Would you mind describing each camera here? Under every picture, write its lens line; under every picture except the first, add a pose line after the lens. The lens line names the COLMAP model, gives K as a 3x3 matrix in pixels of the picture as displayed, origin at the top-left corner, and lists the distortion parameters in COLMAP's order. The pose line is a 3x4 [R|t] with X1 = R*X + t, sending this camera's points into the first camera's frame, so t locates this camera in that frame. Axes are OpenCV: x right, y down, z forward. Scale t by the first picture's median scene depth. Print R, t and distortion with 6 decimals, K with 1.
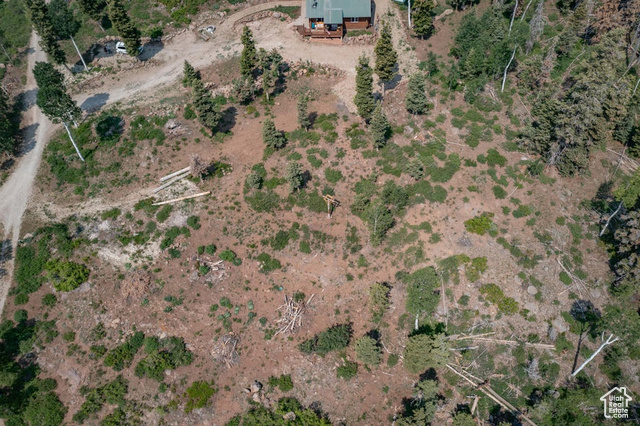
lens RADIAL K [[506.7, 0, 320.7], [0, 506.7, 211.9], [0, 0, 1]] dist [-0.011033, 0.016526]
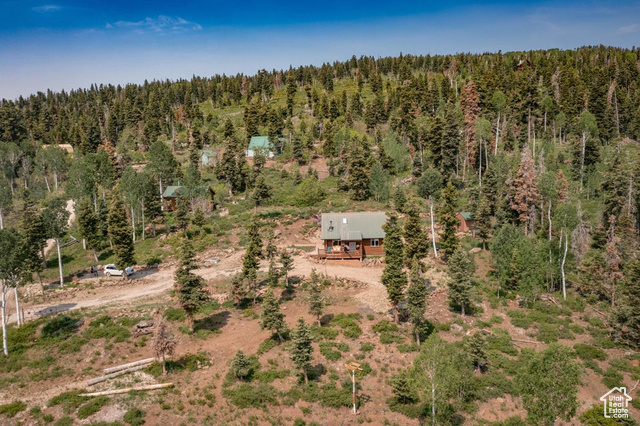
lens RADIAL K [[506.7, 0, 322.2], [0, 506.7, 213.3], [0, 0, 1]] dist [-0.011033, 0.016526]
pose [[0.999800, 0.005258, -0.019295, -0.010588], [-0.017453, 0.700457, -0.713481, 0.249883], [0.009764, 0.713675, 0.700409, 0.348828]]
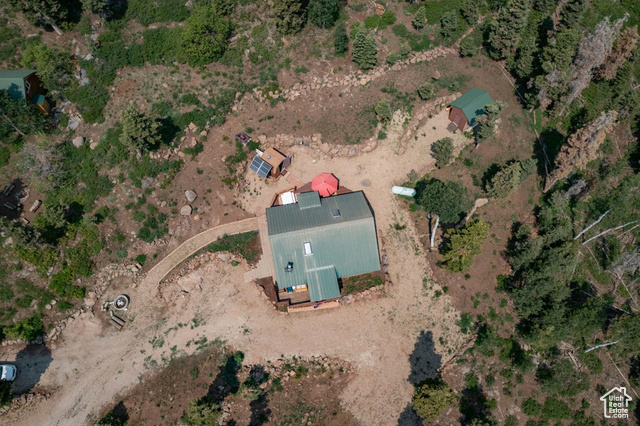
lens RADIAL K [[506.7, 0, 318.7], [0, 506.7, 212.3], [0, 0, 1]] dist [-0.011033, 0.016526]
pose [[0.978896, -0.175208, 0.105189, -0.031804], [0.150382, 0.966120, 0.209755, -0.633713], [-0.138376, -0.189510, 0.972079, 0.437779]]
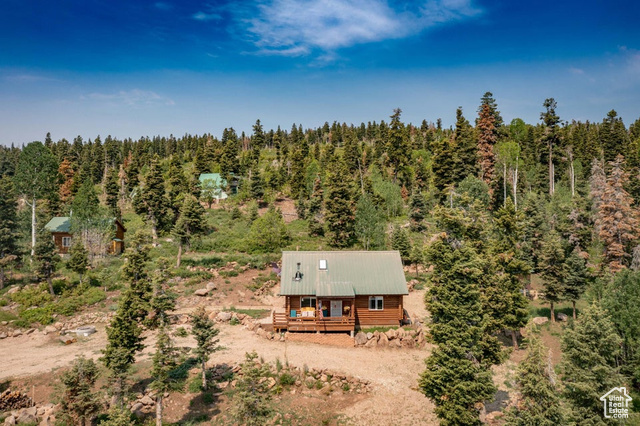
lens RADIAL K [[506.7, 0, 323.9], [0, 506.7, 211.5], [0, 0, 1]] dist [-0.011033, 0.016526]
pose [[0.998495, 0.033228, 0.043637, -0.010887], [0.015975, 0.584911, -0.810940, -0.026309], [-0.052469, 0.810417, 0.583499, 0.680074]]
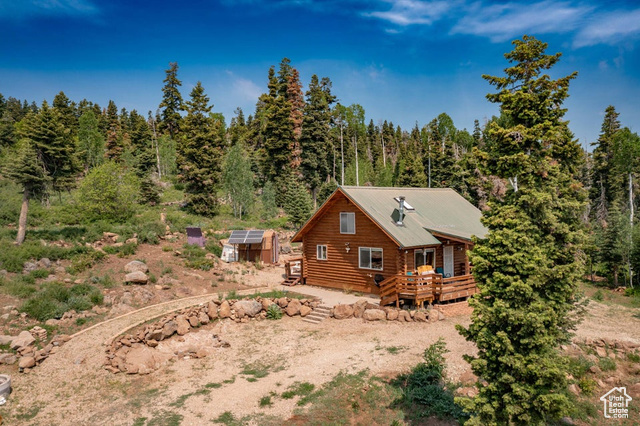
lens RADIAL K [[506.7, 0, 322.2], [0, 506.7, 213.7], [0, 0, 1]] dist [-0.011033, 0.016526]
pose [[0.714408, 0.024721, 0.699293, -0.303375], [0.563600, 0.571959, -0.596002, -0.270237], [-0.414701, 0.819910, 0.394679, 0.954913]]
